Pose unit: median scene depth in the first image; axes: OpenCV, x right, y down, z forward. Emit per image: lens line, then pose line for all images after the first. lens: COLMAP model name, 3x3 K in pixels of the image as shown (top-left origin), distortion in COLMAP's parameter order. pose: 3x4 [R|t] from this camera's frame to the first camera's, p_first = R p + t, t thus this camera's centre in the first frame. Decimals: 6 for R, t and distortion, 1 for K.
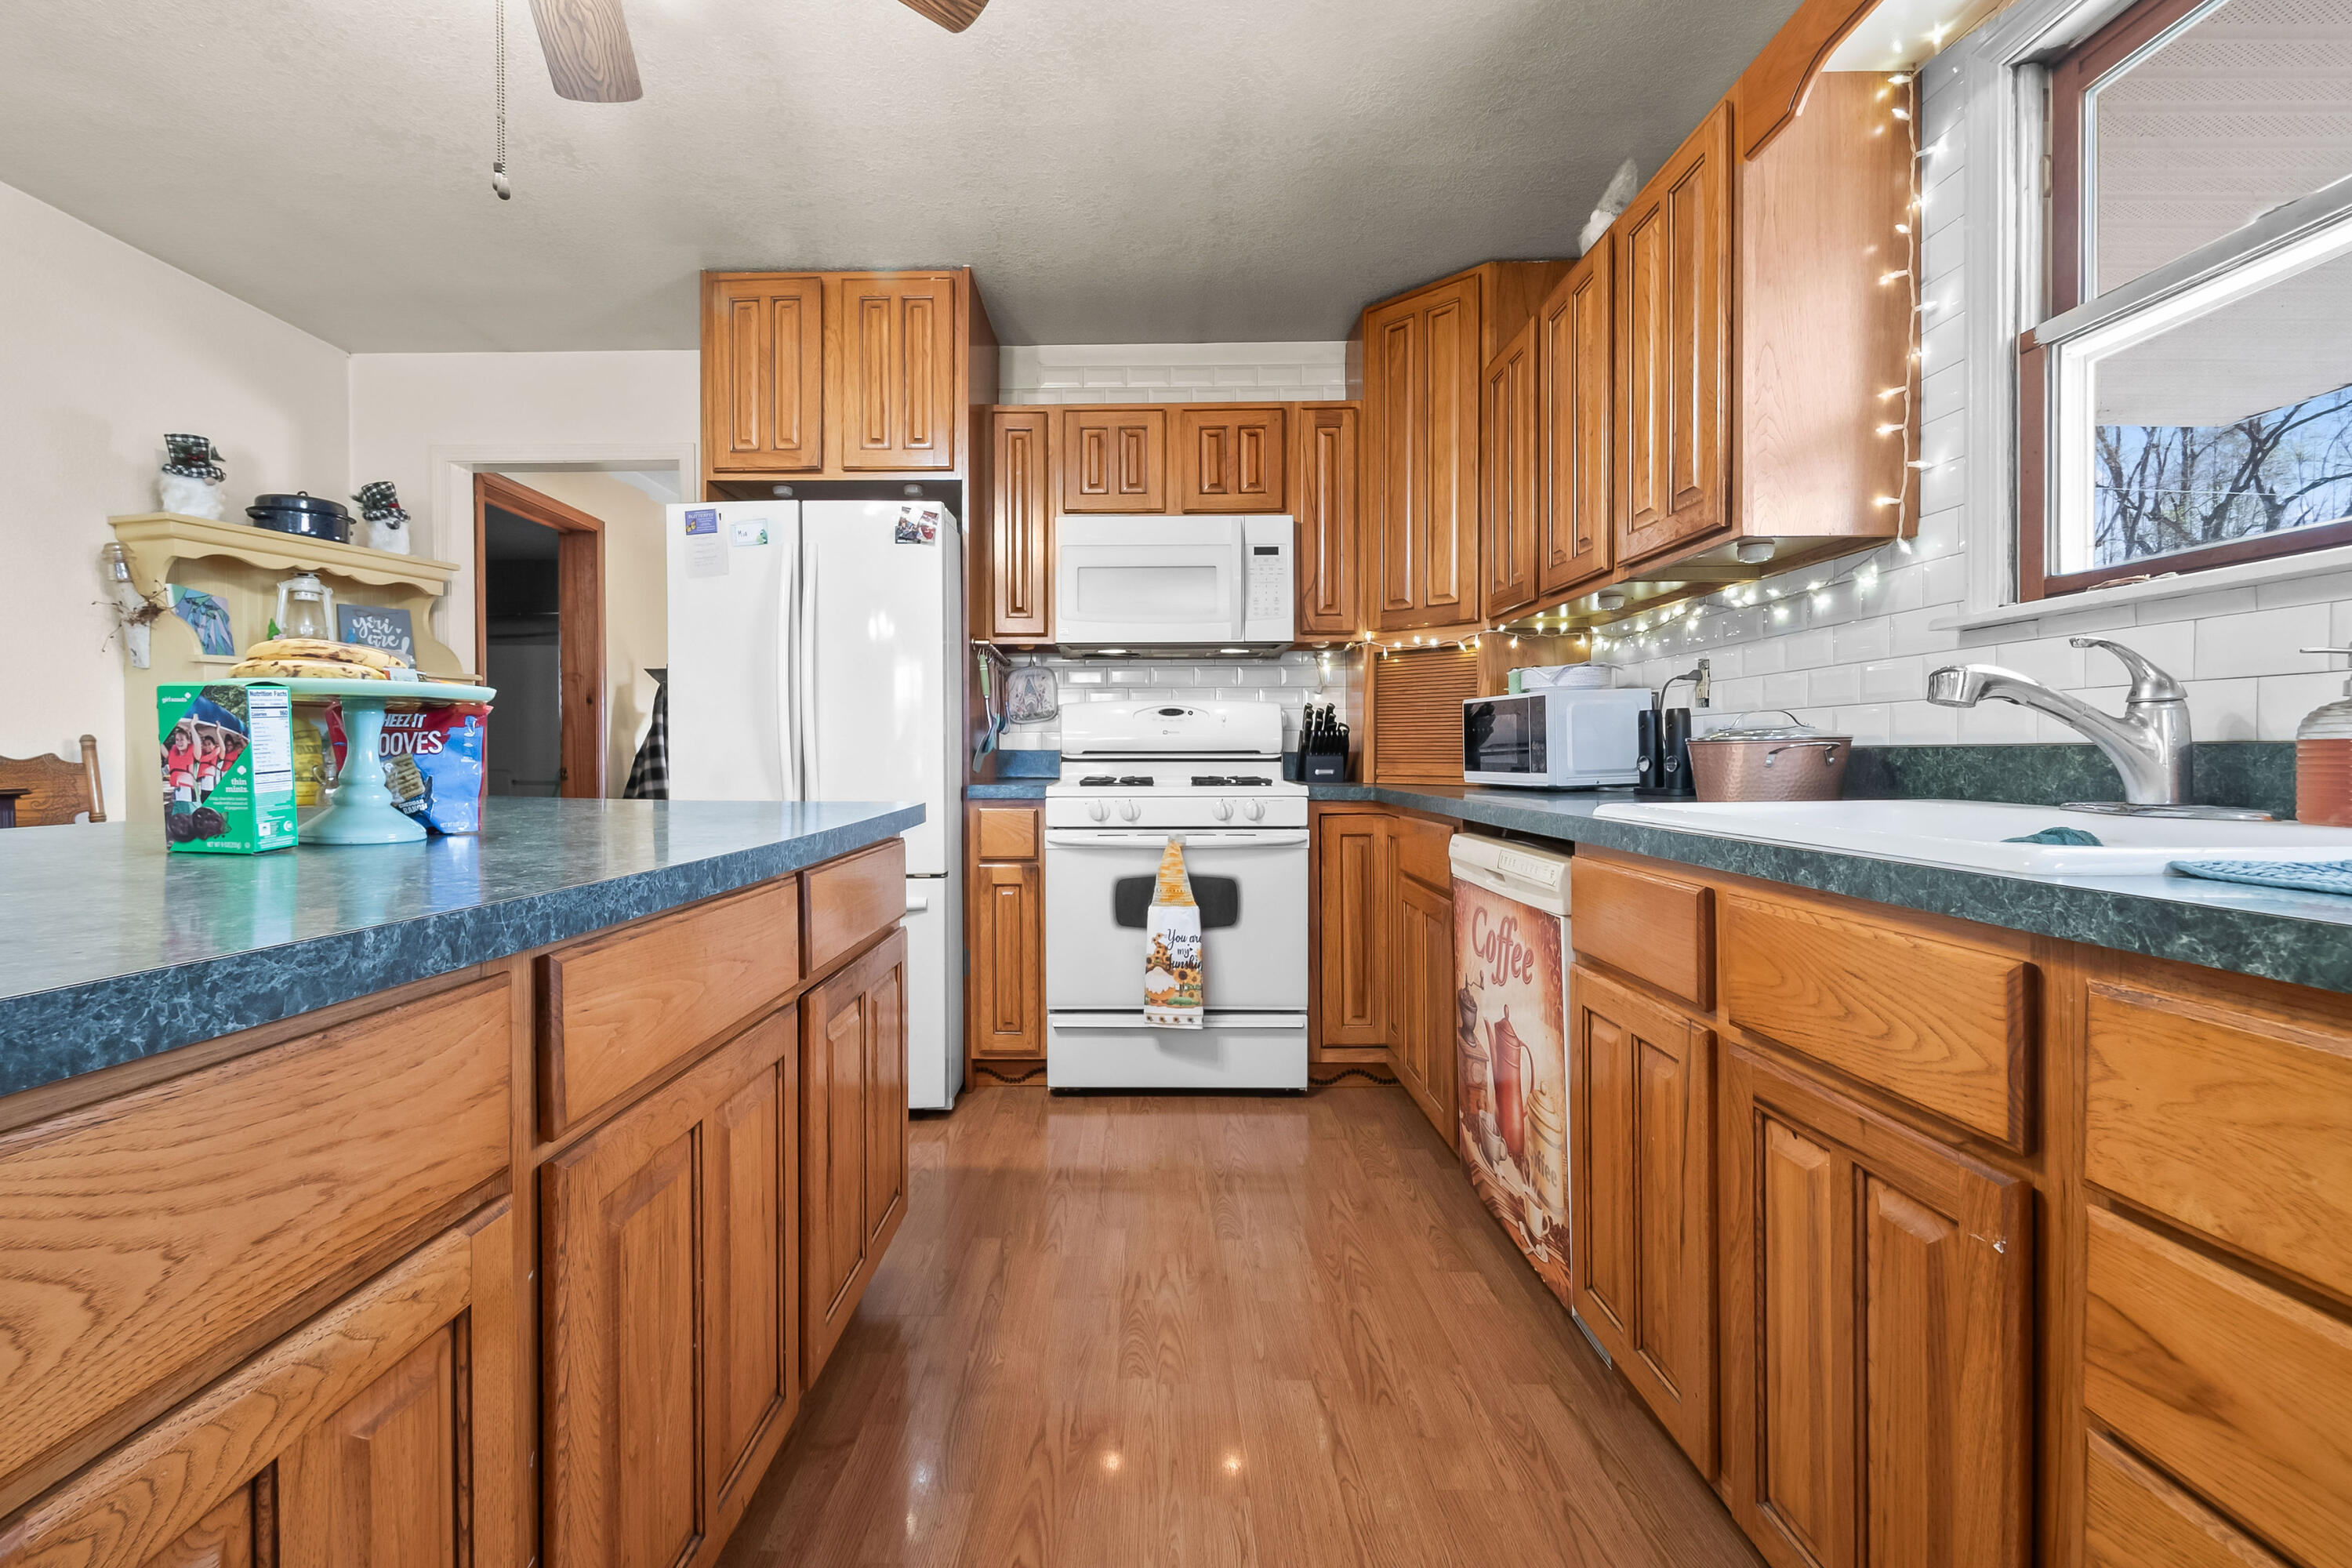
lens RADIAL K [[1081.3, 0, 1156.8], [0, 1081.3, 767.4], [0, 0, 1]] dist [0.010544, -0.001068]
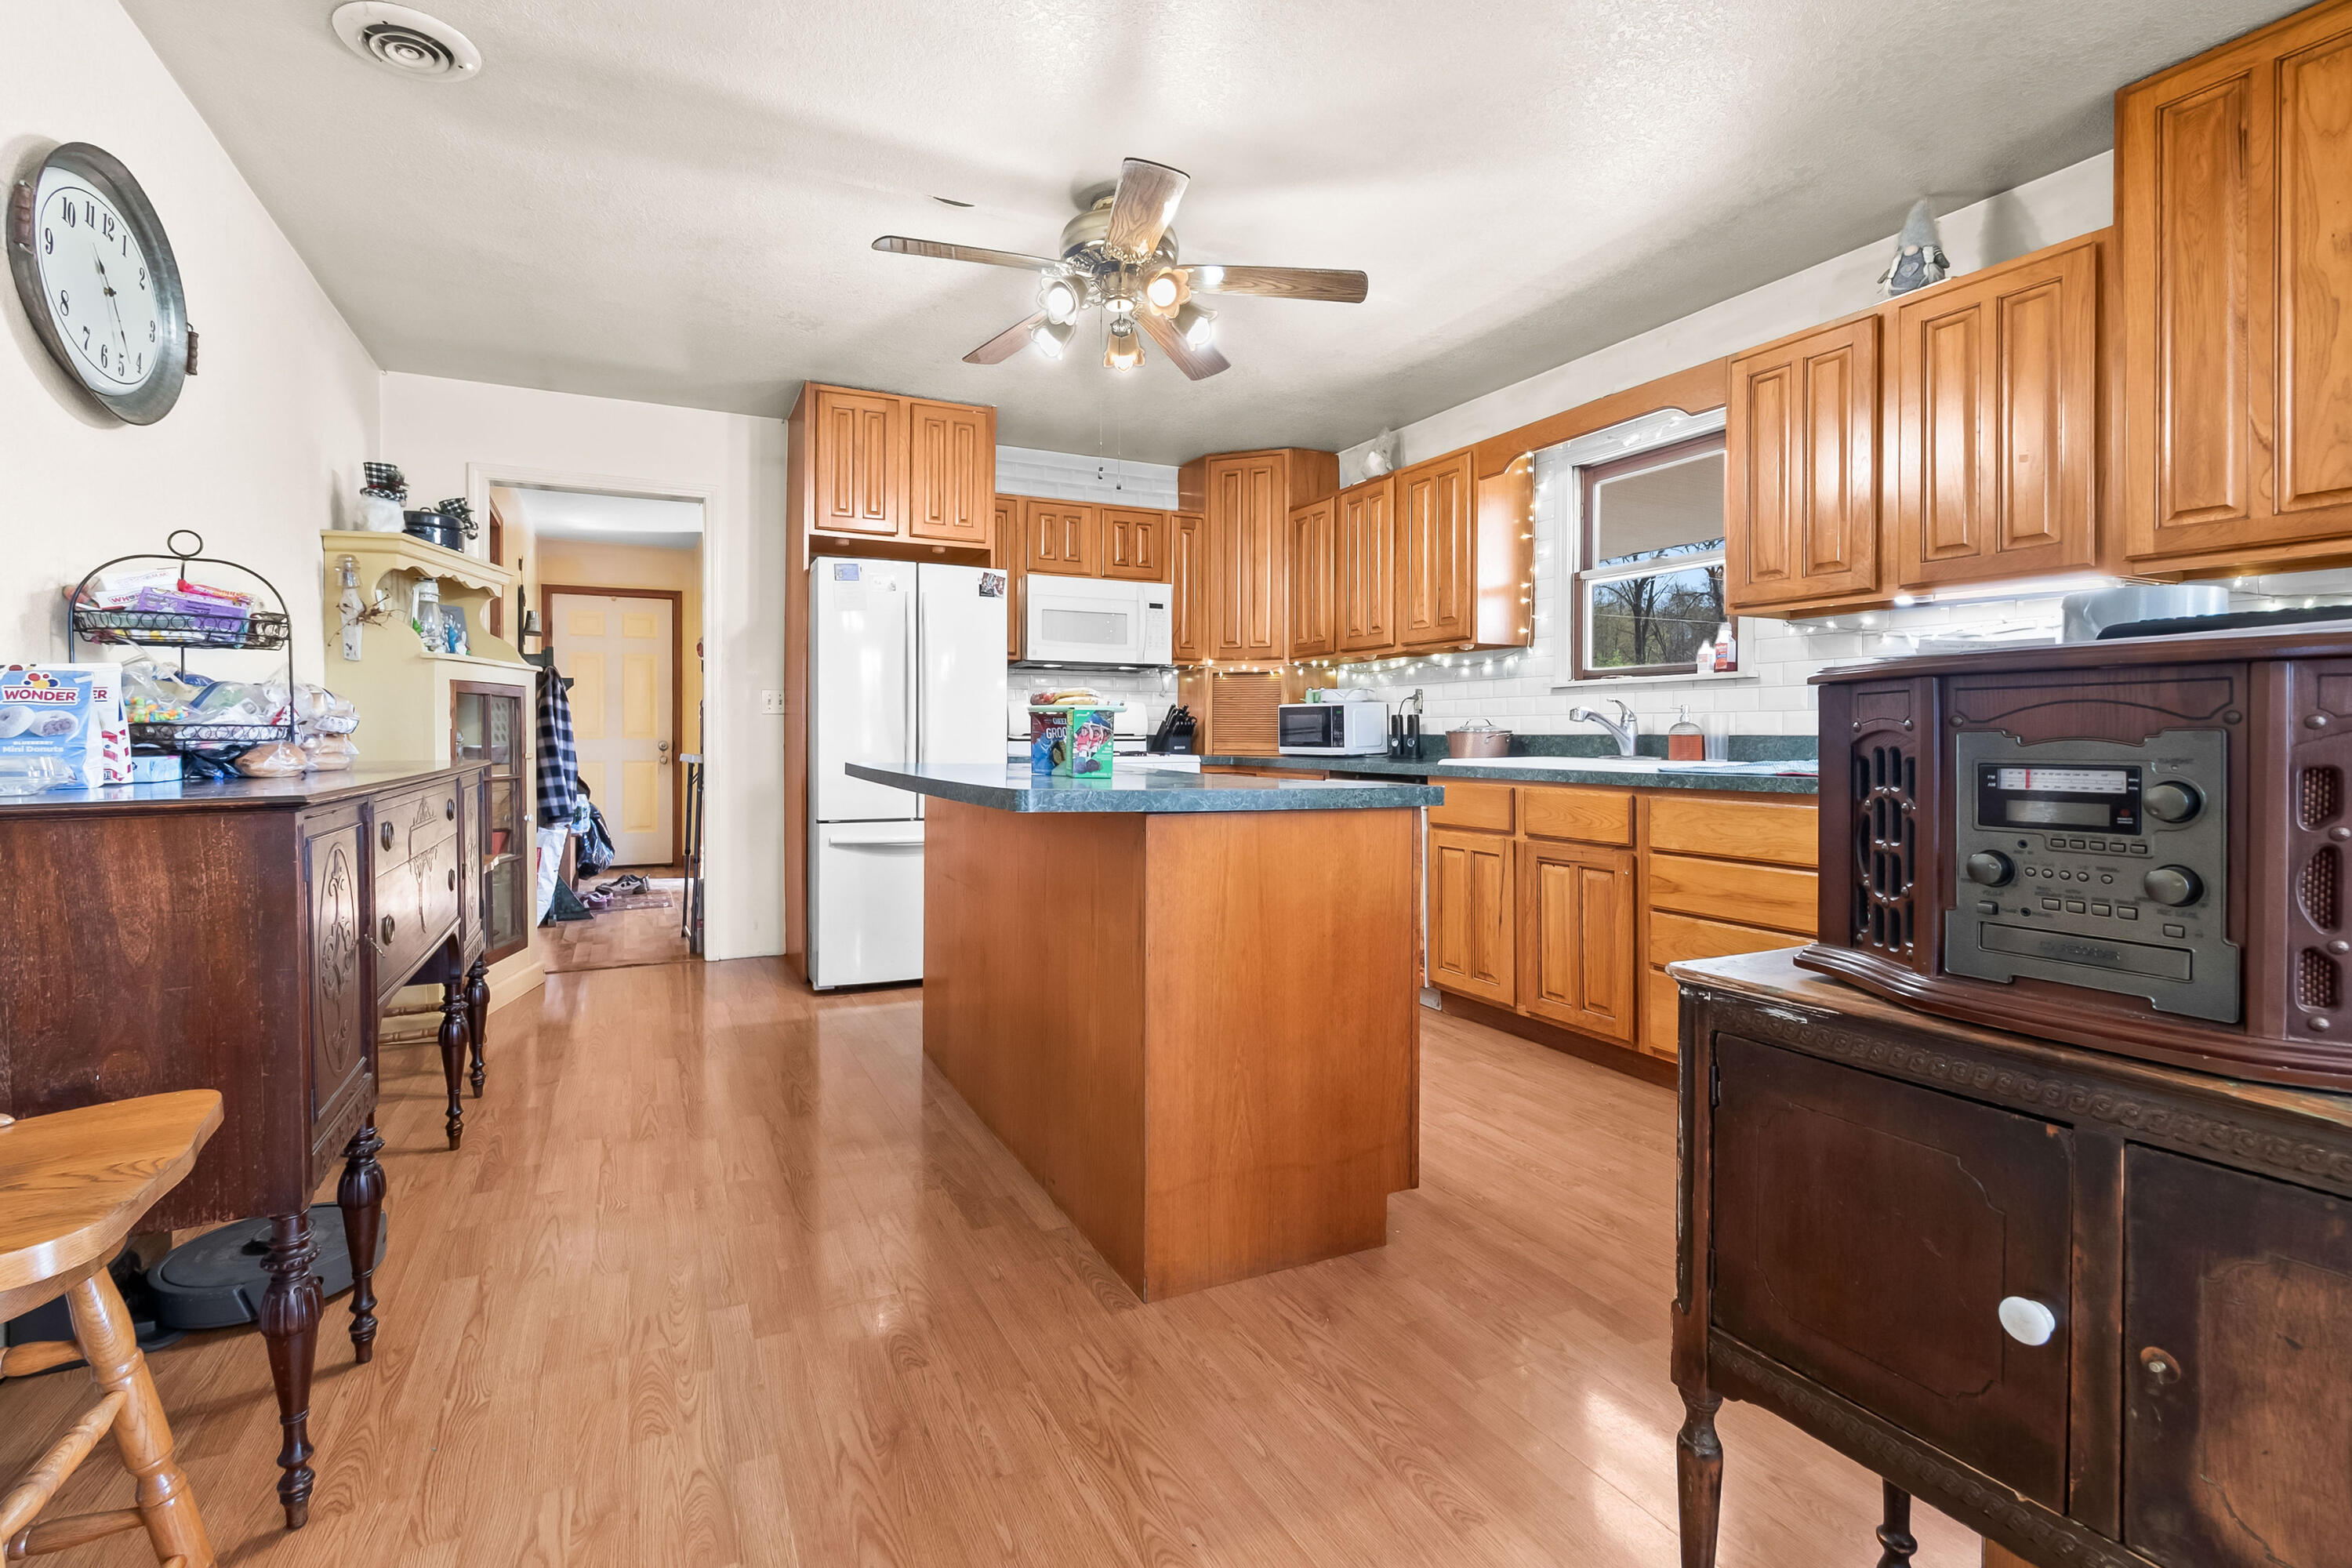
lens RADIAL K [[1081.3, 0, 1163.7], [0, 1081.3, 776.7], [0, 0, 1]] dist [0.010544, -0.001068]
pose [[0.886371, -0.014193, 0.462757, -0.789231], [0.000156, 0.999539, 0.030356, 0.000531], [-0.462975, -0.026835, 0.885965, -0.518072]]
